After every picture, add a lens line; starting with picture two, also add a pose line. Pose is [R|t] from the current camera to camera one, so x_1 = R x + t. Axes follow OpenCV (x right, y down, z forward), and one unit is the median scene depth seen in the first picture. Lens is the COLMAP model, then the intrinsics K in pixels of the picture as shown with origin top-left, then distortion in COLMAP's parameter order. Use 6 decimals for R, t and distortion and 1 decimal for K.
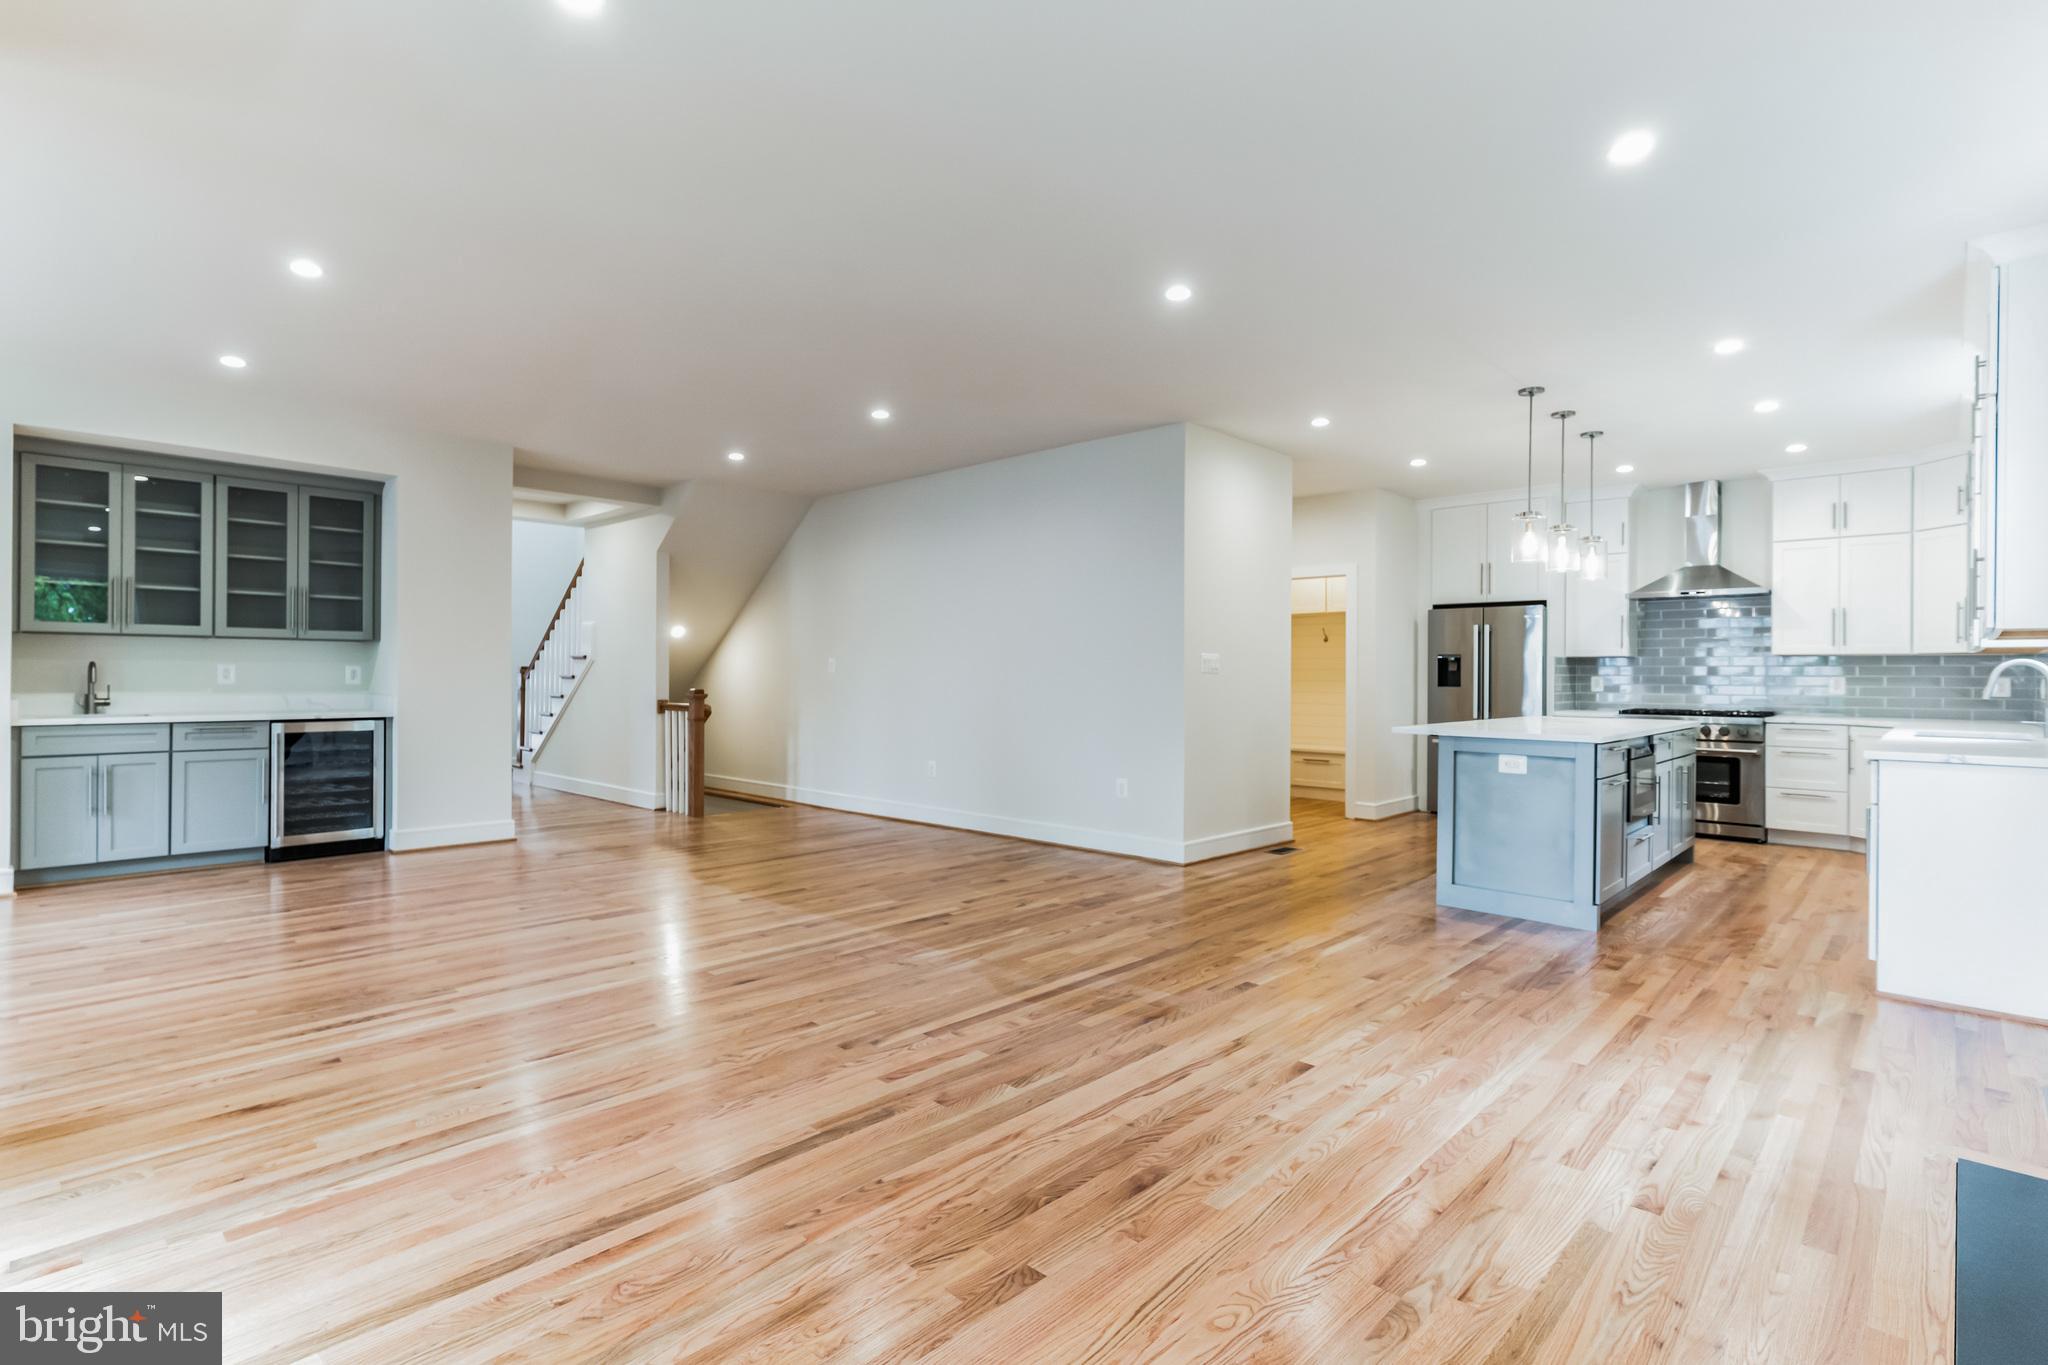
lens RADIAL K [[994.1, 0, 1006.8], [0, 994.1, 676.1], [0, 0, 1]] dist [0.002008, 0.000333]
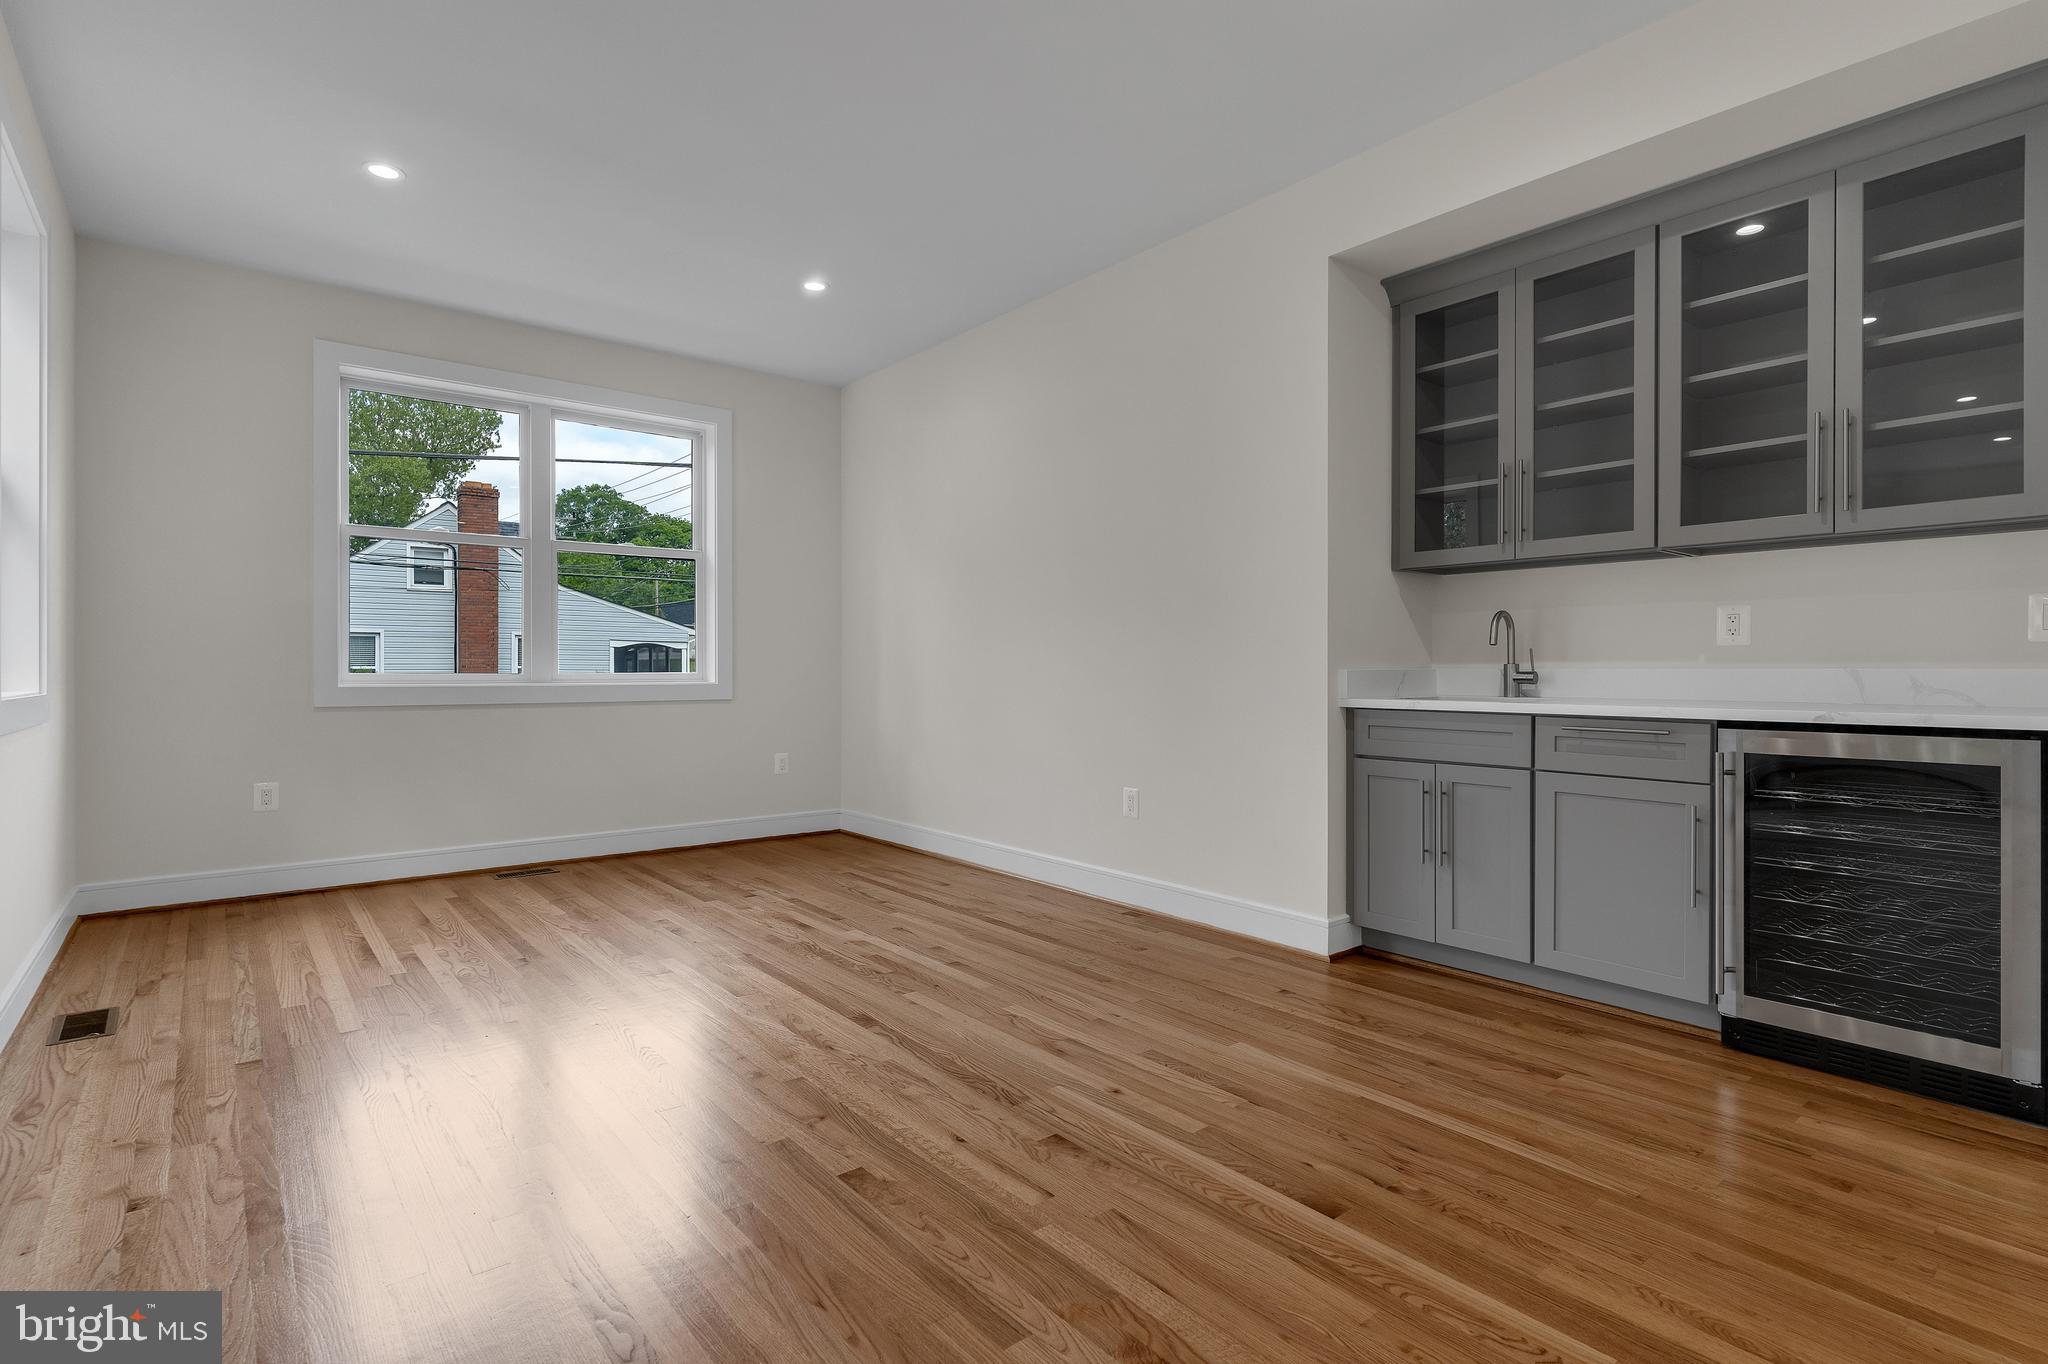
lens RADIAL K [[982.8, 0, 1017.8], [0, 982.8, 668.2], [0, 0, 1]] dist [0.003178, 0.000456]
pose [[-0.149247, -0.006132, -0.988781, -0.300365], [-0.001083, 0.999981, -0.006038, 0.027068], [0.988799, 0.000169, -0.149251, 0.872186]]
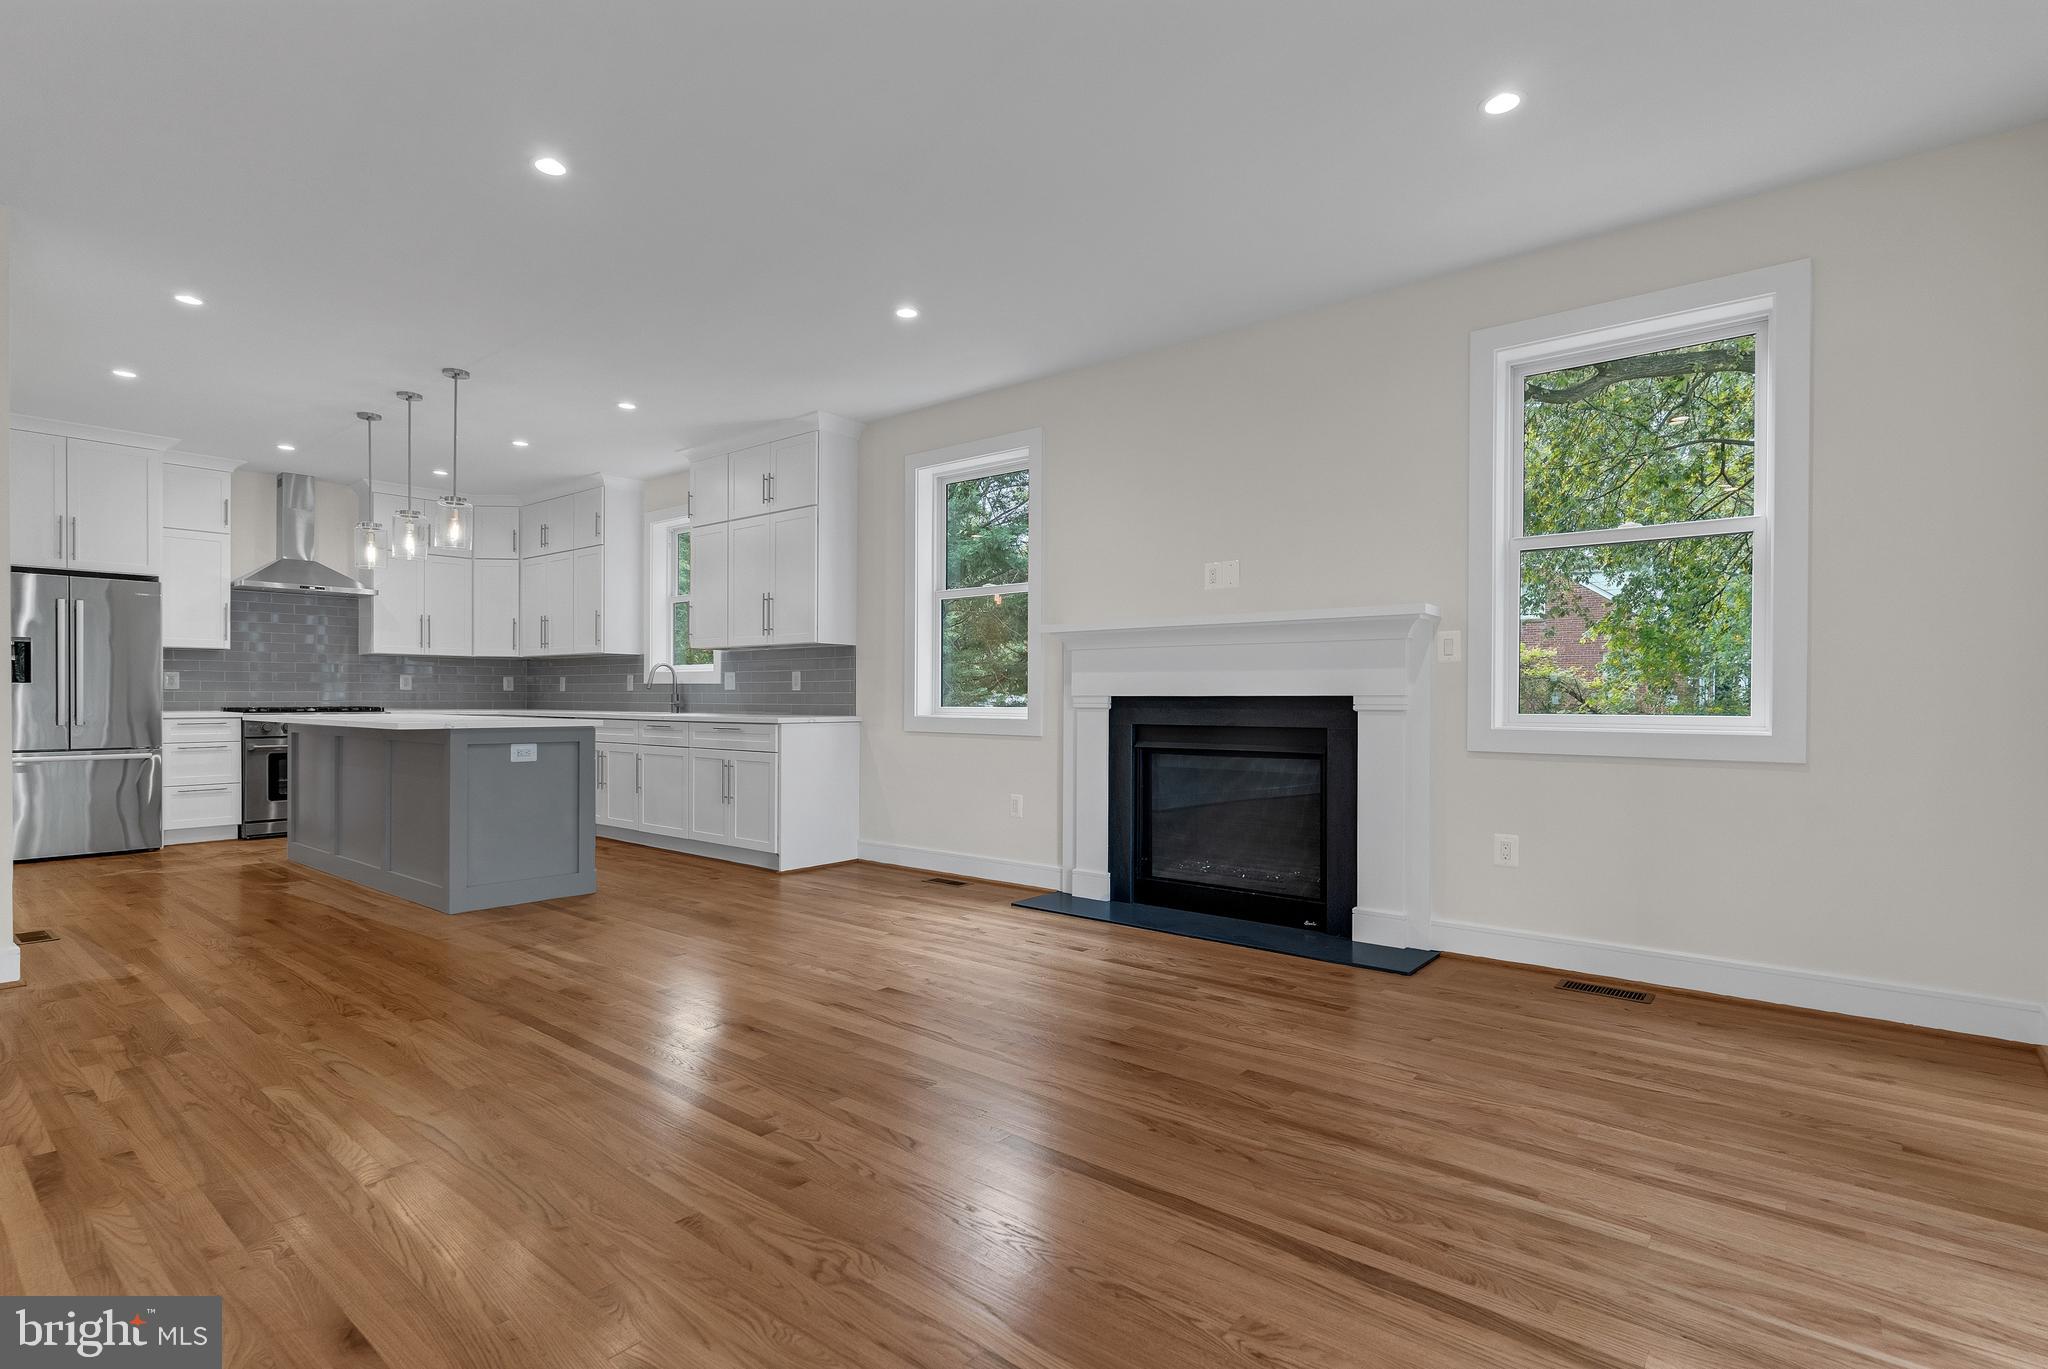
lens RADIAL K [[984.1, 0, 1026.4], [0, 984.1, 700.2], [0, 0, 1]] dist [-0.000308, -0.000181]
pose [[-0.076854, -0.013021, 0.996957, -0.521178], [-0.003416, 0.999912, 0.012796, 0.019662], [-0.997037, -0.002422, -0.076892, 0.552828]]
